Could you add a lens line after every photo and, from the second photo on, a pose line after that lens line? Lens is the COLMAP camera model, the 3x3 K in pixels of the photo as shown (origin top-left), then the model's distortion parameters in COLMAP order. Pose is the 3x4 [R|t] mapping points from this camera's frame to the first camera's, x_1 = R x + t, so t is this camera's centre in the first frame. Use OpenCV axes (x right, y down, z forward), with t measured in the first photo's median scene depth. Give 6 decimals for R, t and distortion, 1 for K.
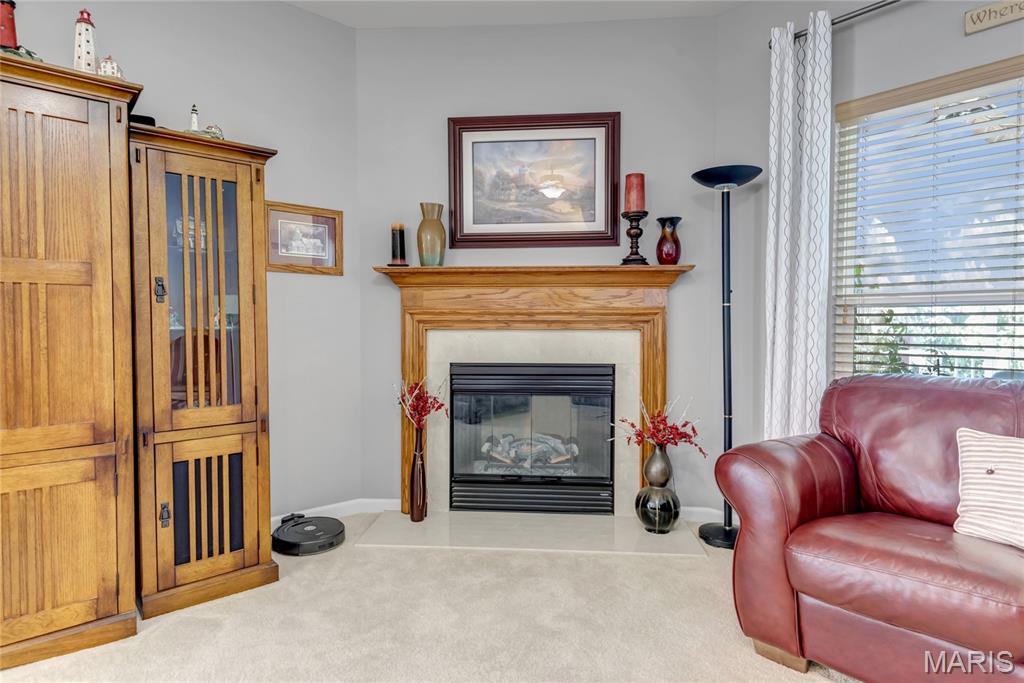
lens RADIAL K [[568.0, 0, 502.1], [0, 568.0, 344.1], [0, 0, 1]] dist [0.001065, -0.001245]
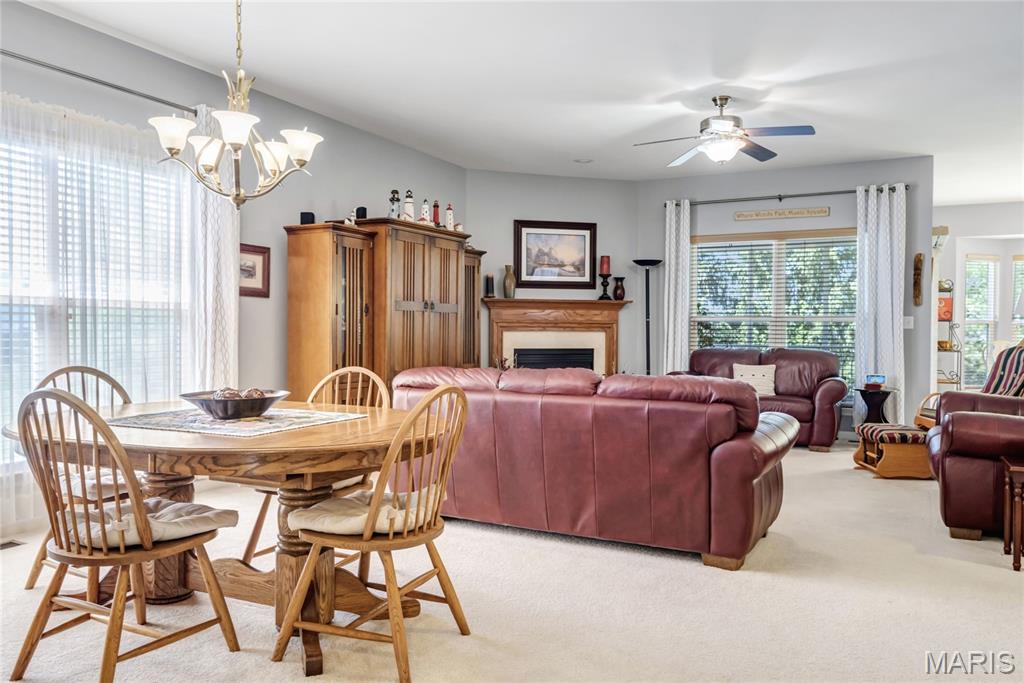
lens RADIAL K [[741.6, 0, 520.6], [0, 741.6, 345.5], [0, 0, 1]] dist [0.034431, -0.006903]
pose [[0.926986, -0.002645, 0.375087, -1.027495], [0.005652, 0.999960, -0.006918, 0.041581], [-0.375054, 0.008533, 0.926964, -1.332579]]
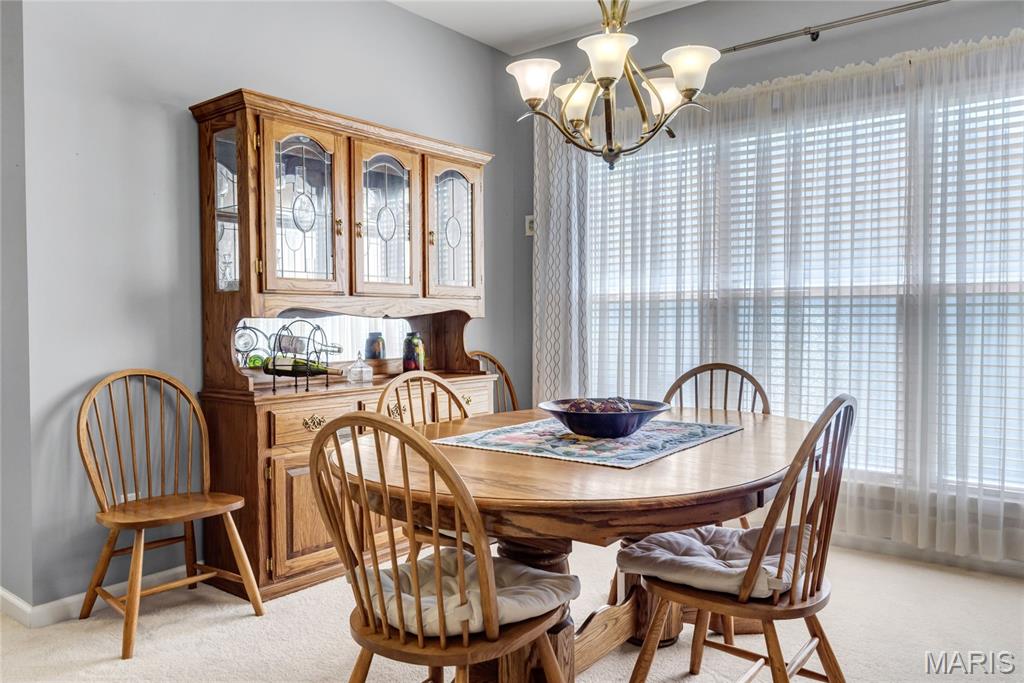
lens RADIAL K [[741.6, 0, 516.4], [0, 741.6, 338.8], [0, 0, 1]] dist [0.034431, -0.006903]
pose [[0.168207, 0.026971, -0.985383, -0.351039], [-0.030013, 0.999302, 0.022228, 0.015374], [0.985295, 0.025835, 0.168899, -0.589960]]
